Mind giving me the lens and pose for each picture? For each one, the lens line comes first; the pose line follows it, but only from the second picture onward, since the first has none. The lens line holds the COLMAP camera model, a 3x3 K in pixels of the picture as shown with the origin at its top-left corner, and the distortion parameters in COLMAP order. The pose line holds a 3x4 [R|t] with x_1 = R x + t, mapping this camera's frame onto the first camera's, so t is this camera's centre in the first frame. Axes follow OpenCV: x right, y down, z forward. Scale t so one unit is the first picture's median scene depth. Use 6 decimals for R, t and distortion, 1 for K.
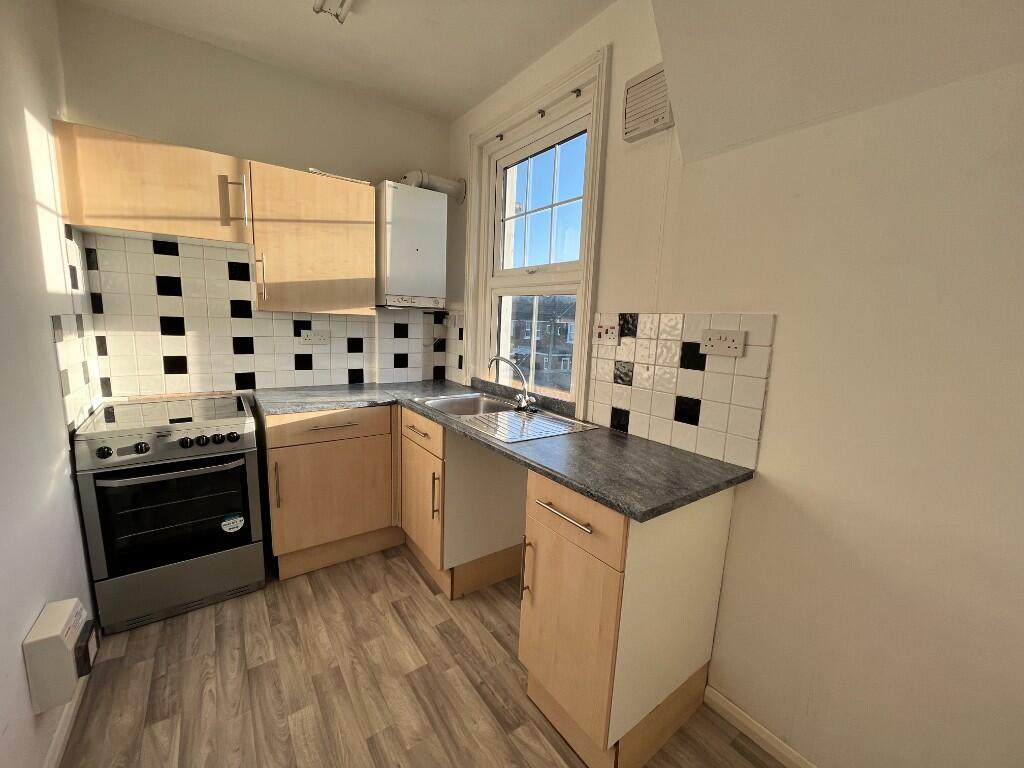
lens RADIAL K [[412.4, 0, 510.3], [0, 412.4, 384.3], [0, 0, 1]] dist [-0.002595, -0.000150]
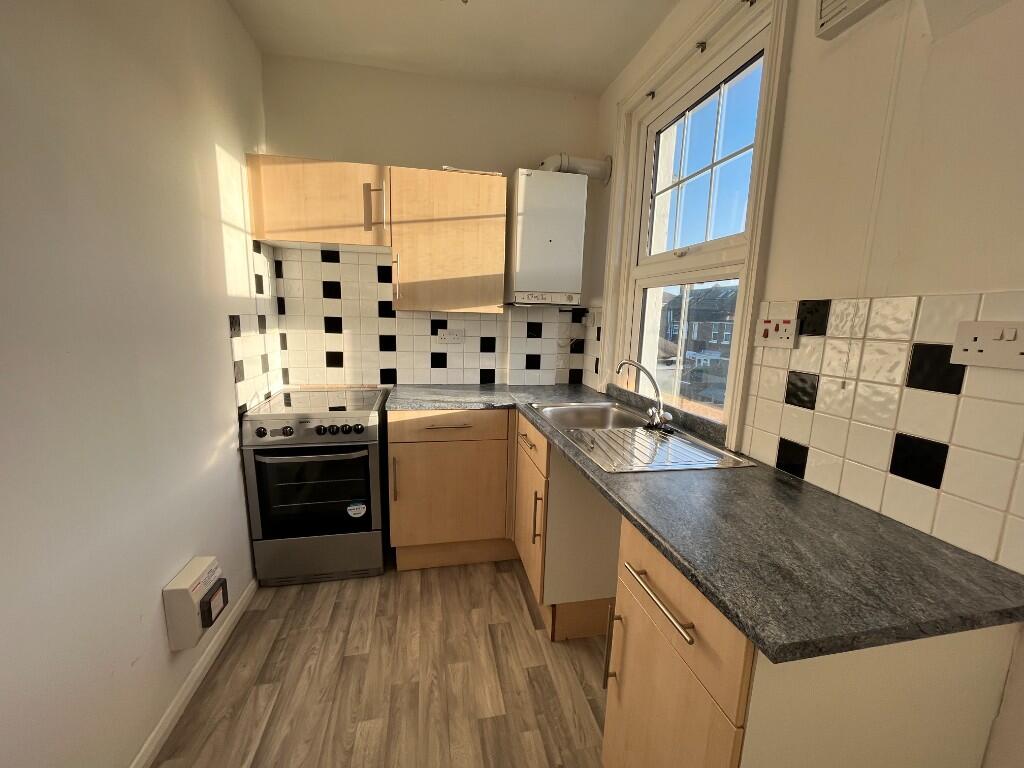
lens RADIAL K [[412.4, 0, 510.3], [0, 412.4, 384.3], [0, 0, 1]] dist [-0.002595, -0.000150]
pose [[0.913062, 0.052264, -0.404457, 0.098610], [-0.054969, 0.998476, 0.004930, -0.011536], [0.404098, 0.017731, 0.914544, 0.171090]]
